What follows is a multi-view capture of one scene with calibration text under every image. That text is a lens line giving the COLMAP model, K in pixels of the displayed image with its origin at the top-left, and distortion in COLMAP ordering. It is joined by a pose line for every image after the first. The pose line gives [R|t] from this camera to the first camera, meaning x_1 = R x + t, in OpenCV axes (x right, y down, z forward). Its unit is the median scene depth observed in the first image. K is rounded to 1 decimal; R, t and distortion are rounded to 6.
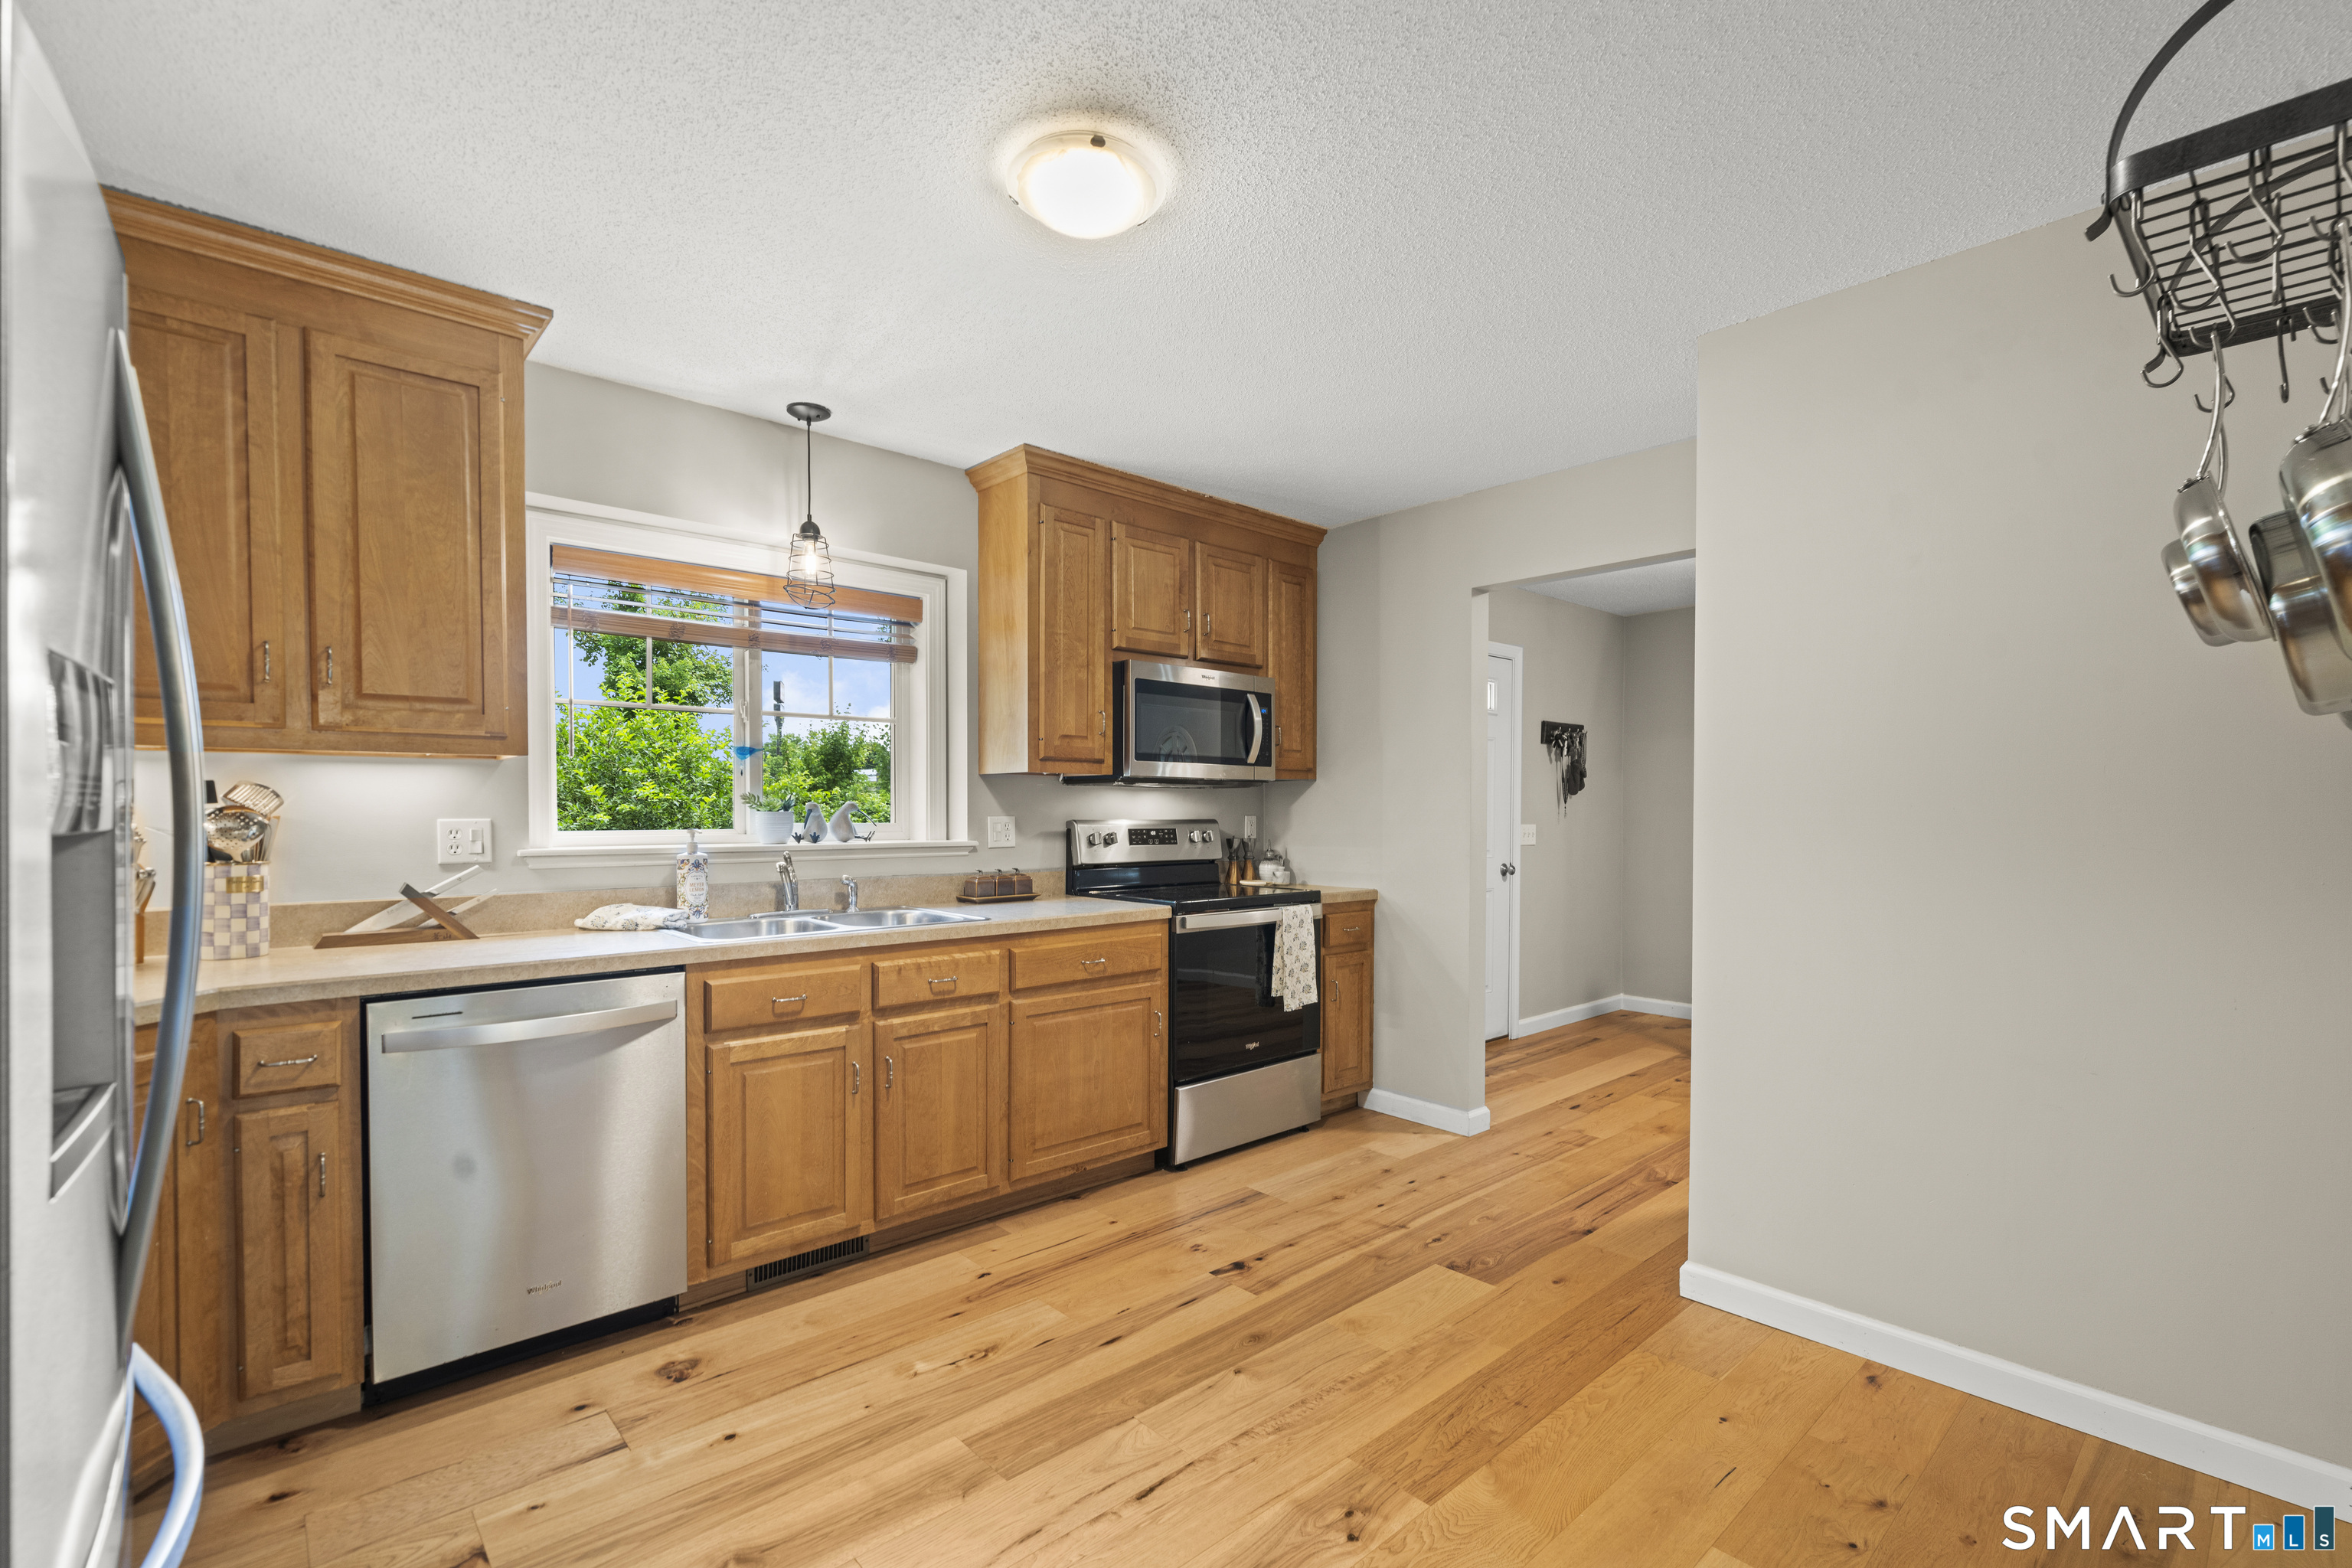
lens RADIAL K [[1022.6, 0, 1182.7], [0, 1022.6, 791.4], [0, 0, 1]] dist [0.000524, 0.000334]
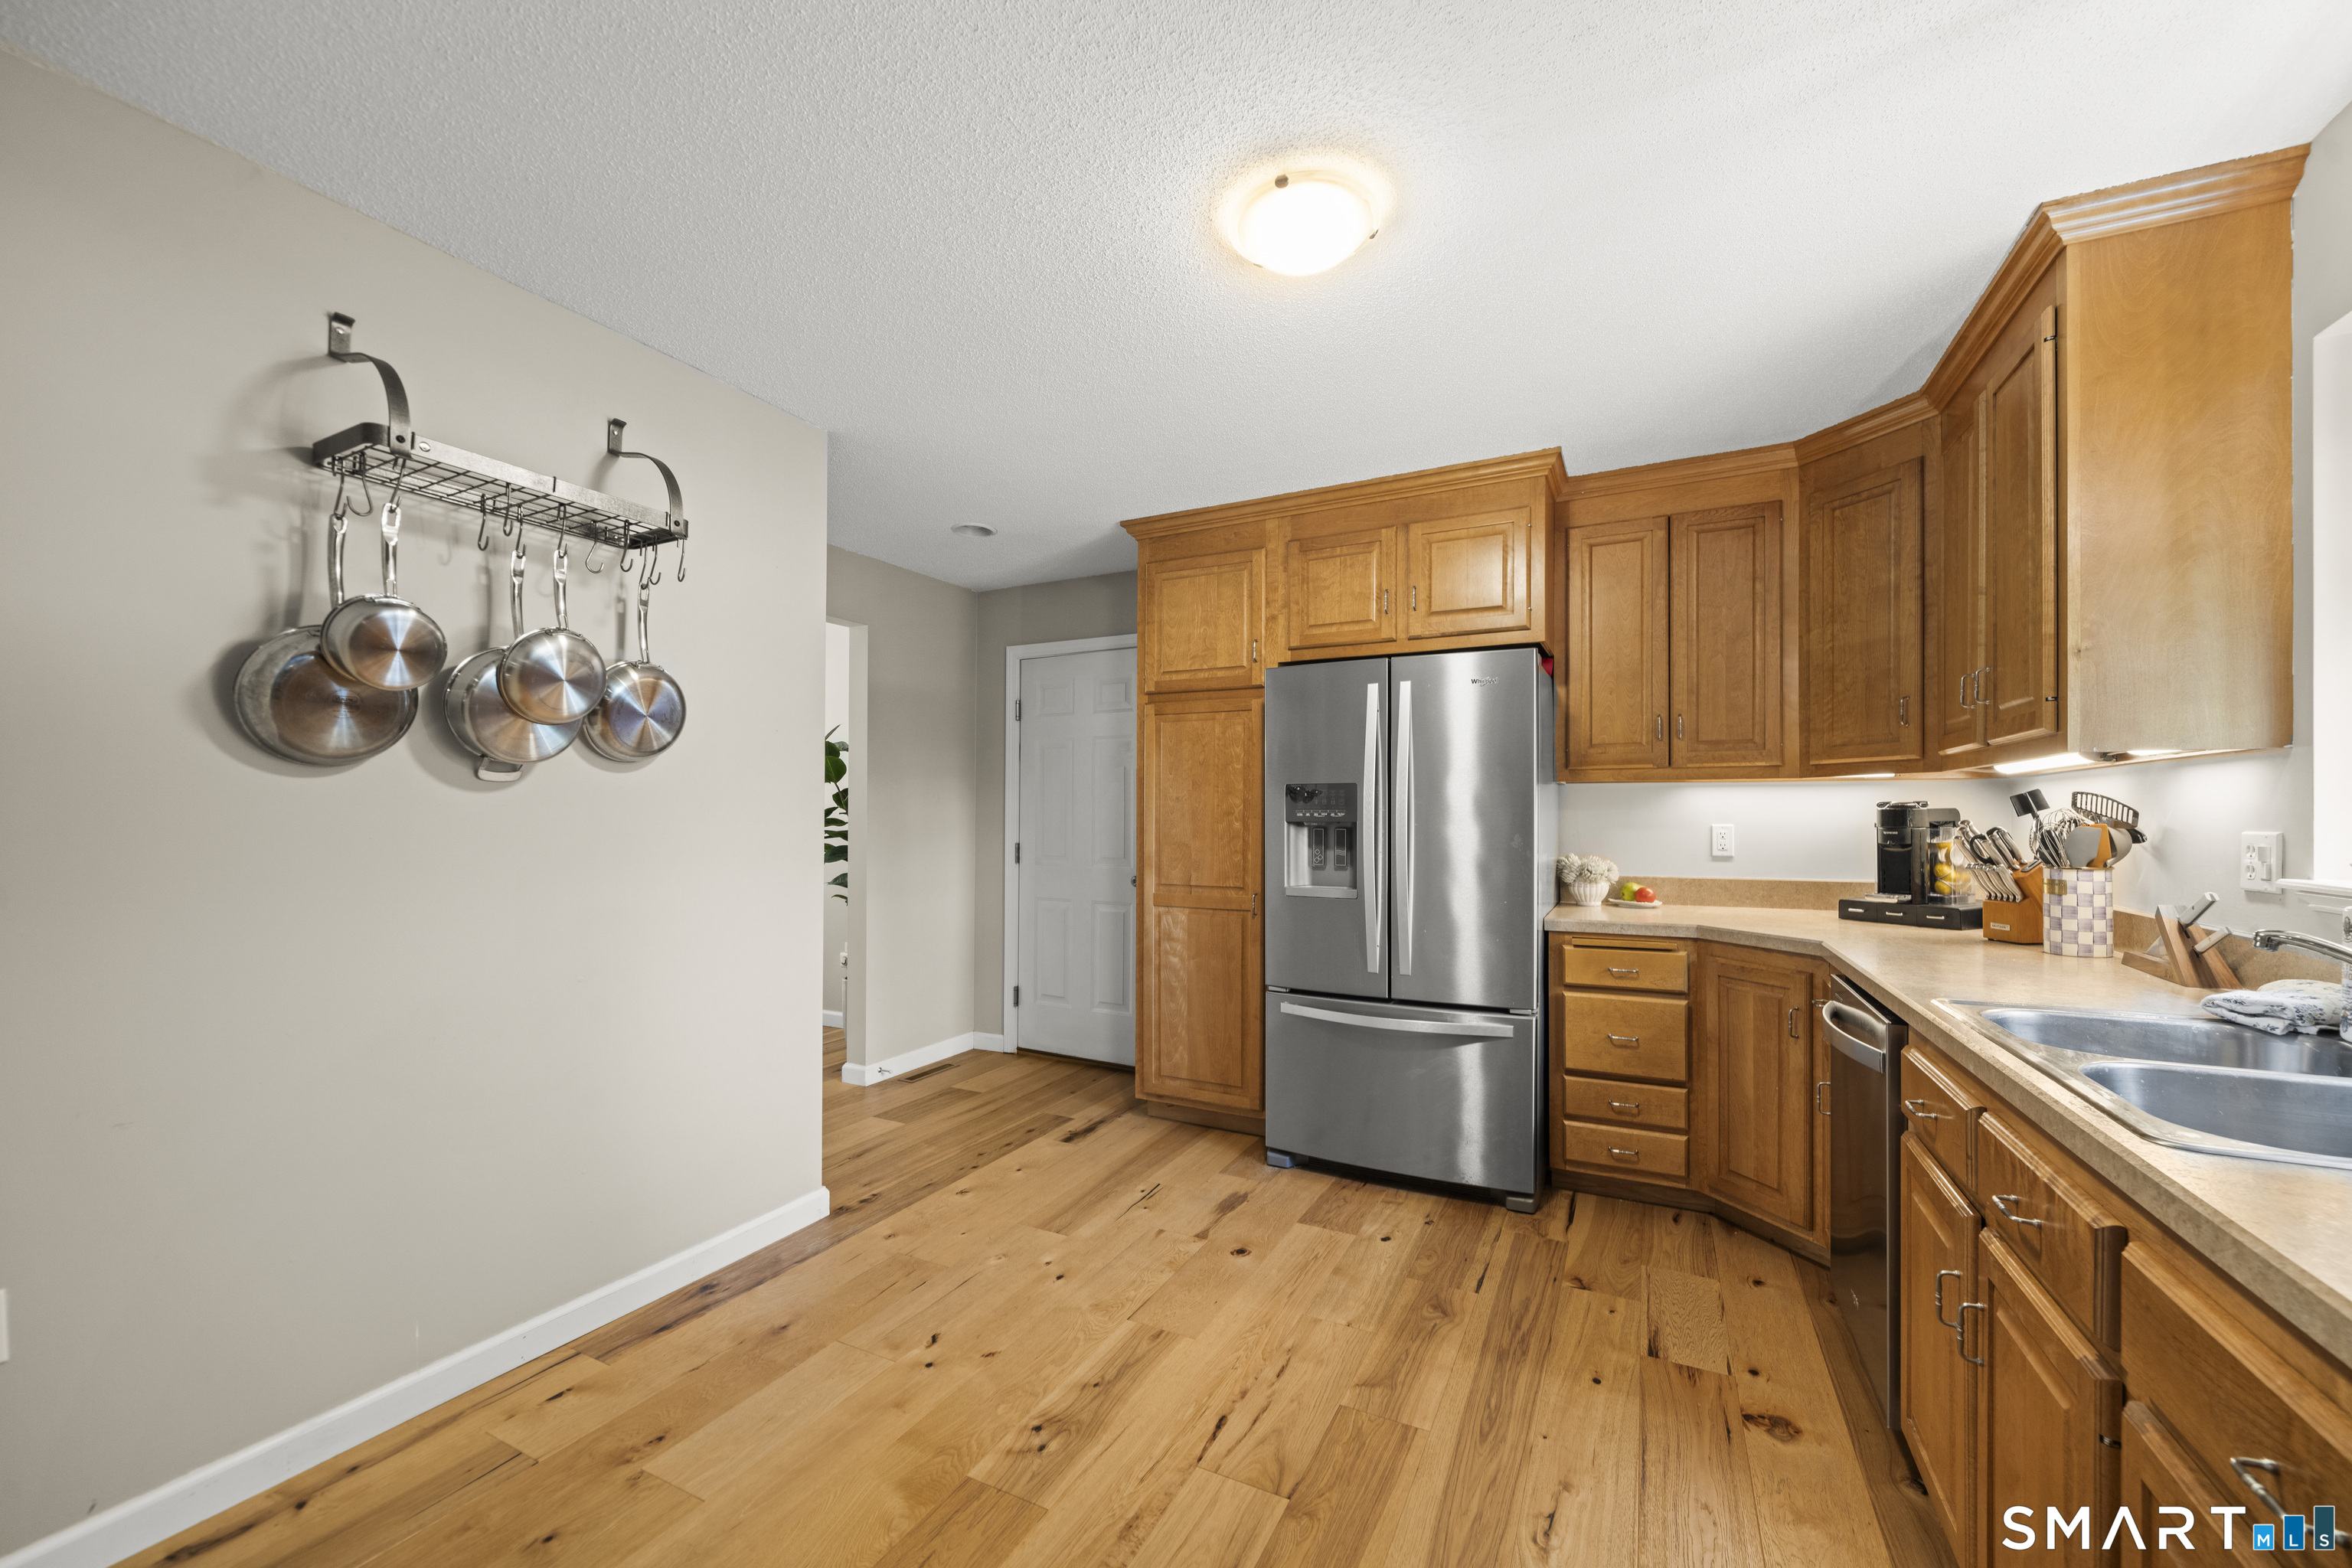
lens RADIAL K [[906.9, 0, 1177.2], [0, 906.9, 795.6], [0, 0, 1]] dist [-0.003013, 0.000059]
pose [[-0.930558, -0.001169, -0.366143, 0.318307], [0.008636, 0.999647, -0.025139, 0.012555], [0.366043, -0.026556, -0.930219, 1.632756]]
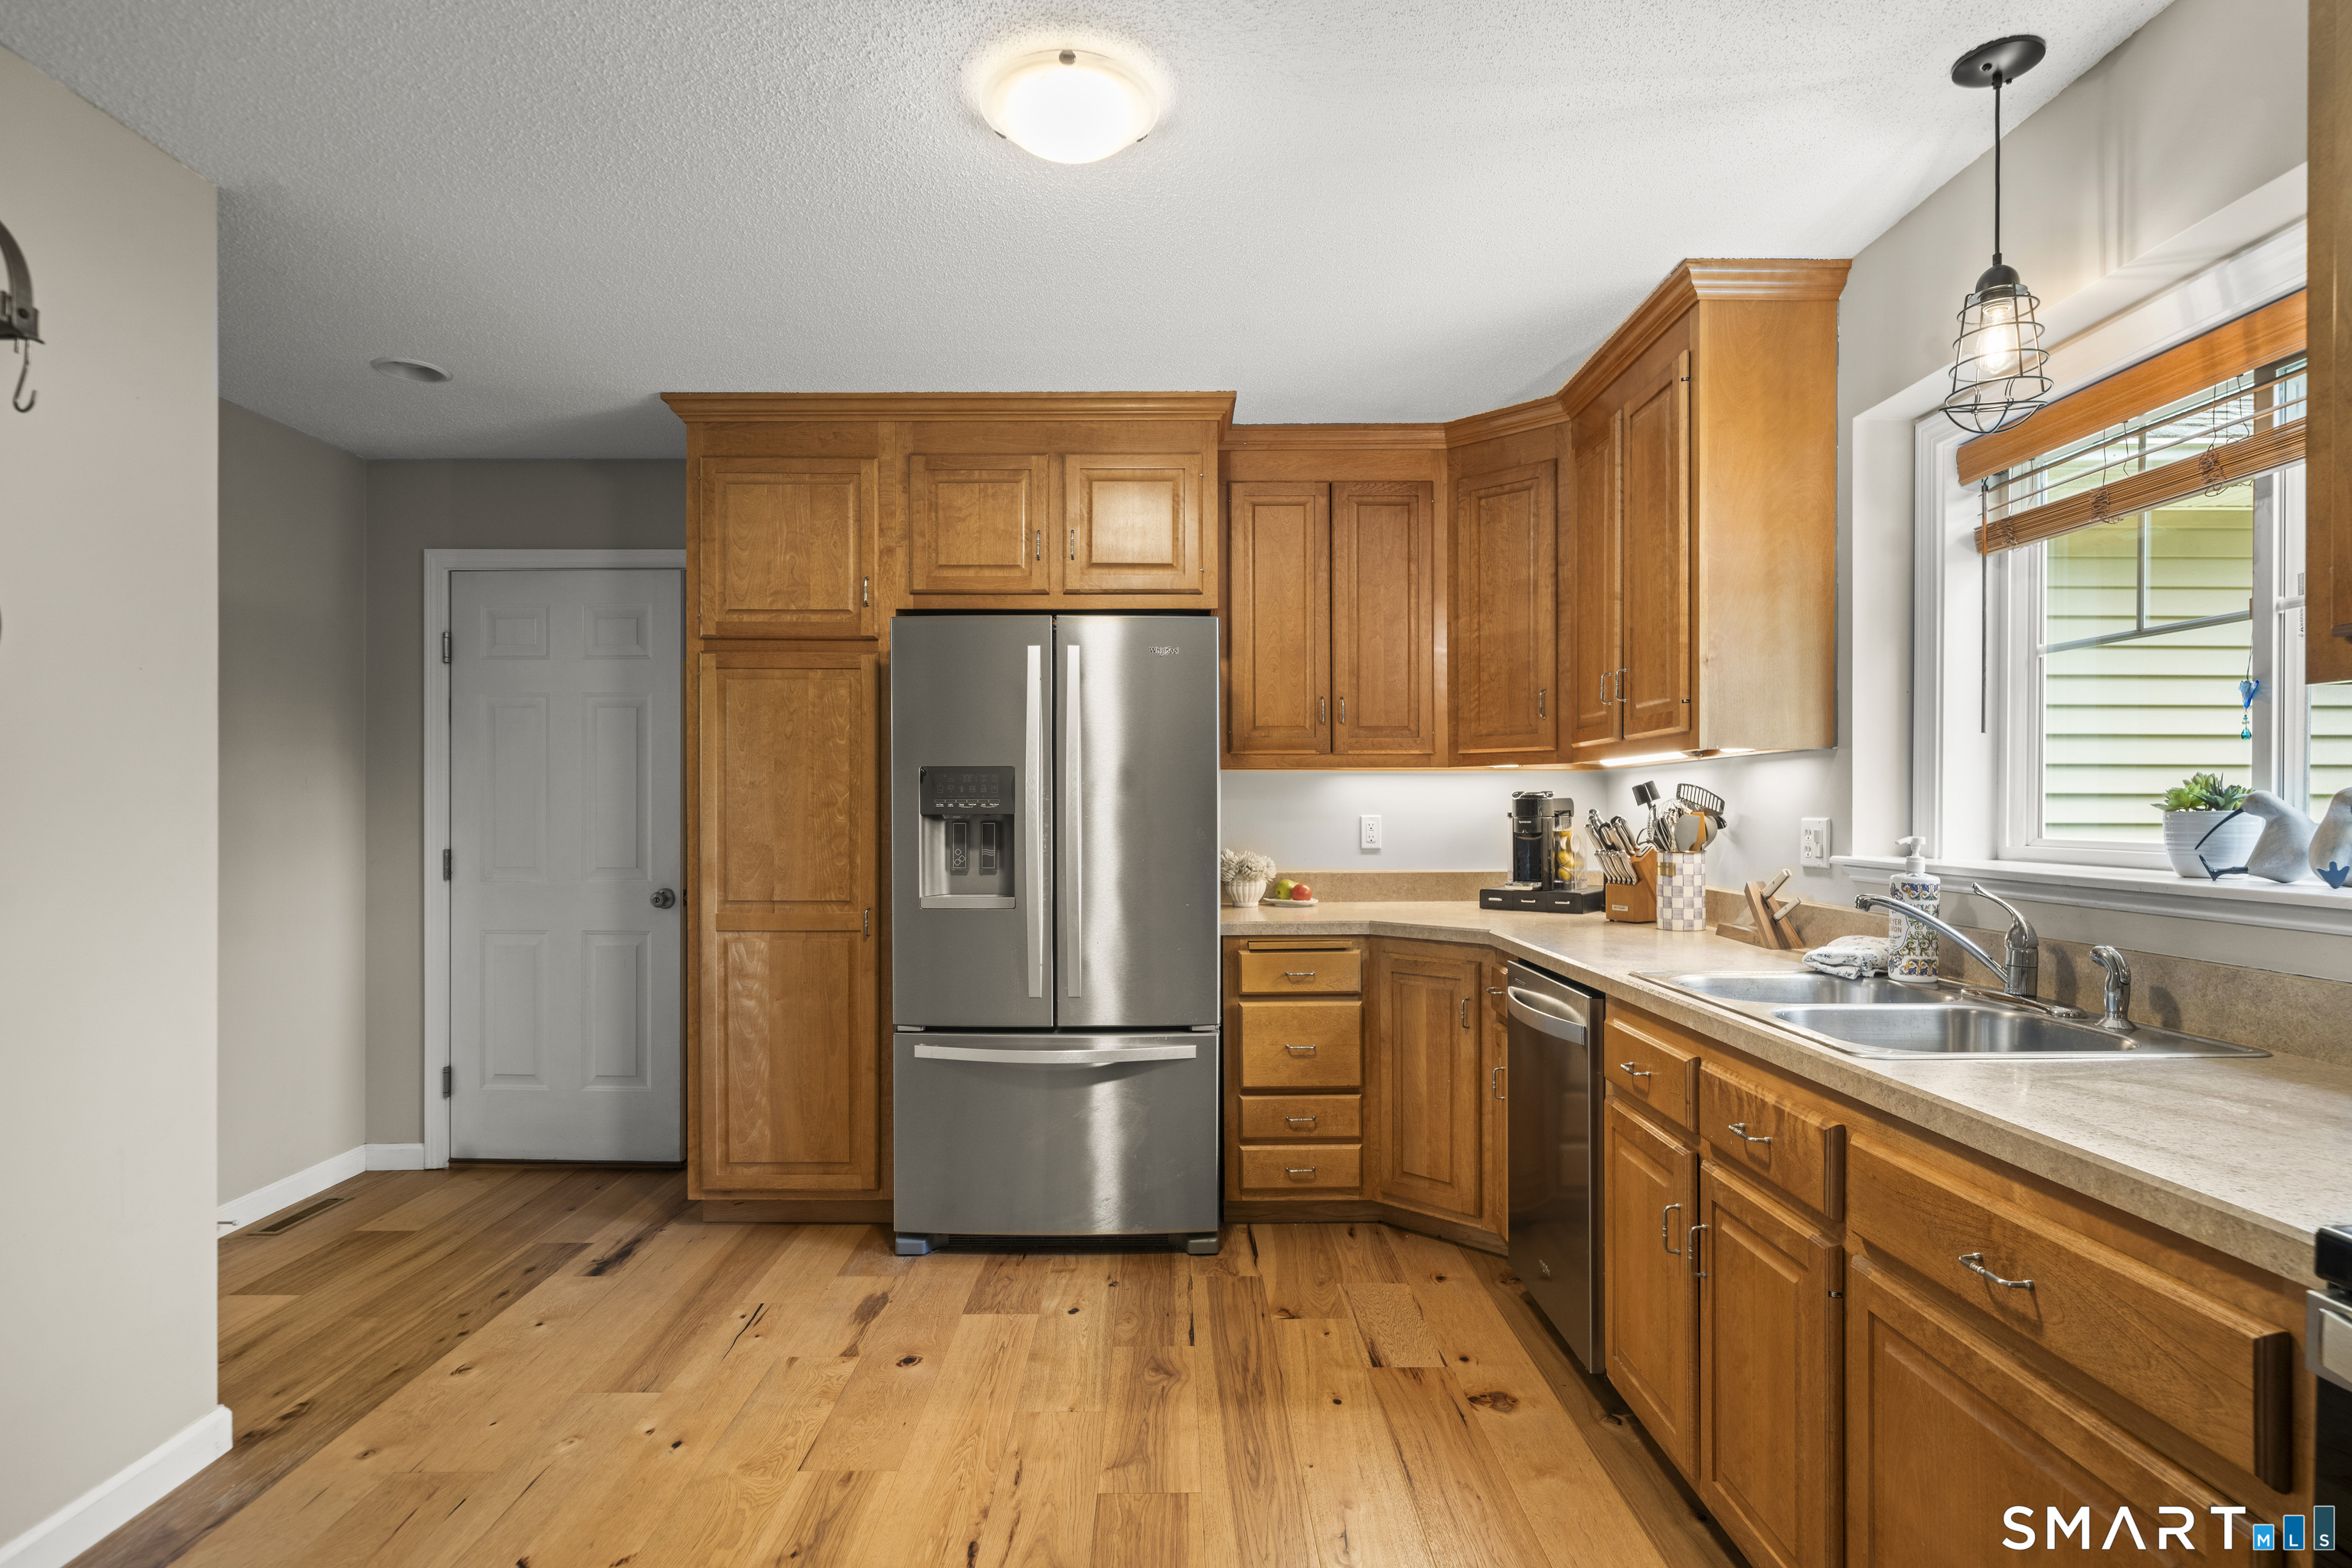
lens RADIAL K [[1197.6, 0, 1176.0], [0, 1197.6, 784.0], [0, 0, 1]] dist [0.000322, 0.000876]
pose [[-0.664100, -0.005229, -0.747625, 0.552319], [0.011543, 0.999785, -0.017246, 0.010619], [0.747554, -0.020083, -0.663897, 1.579840]]
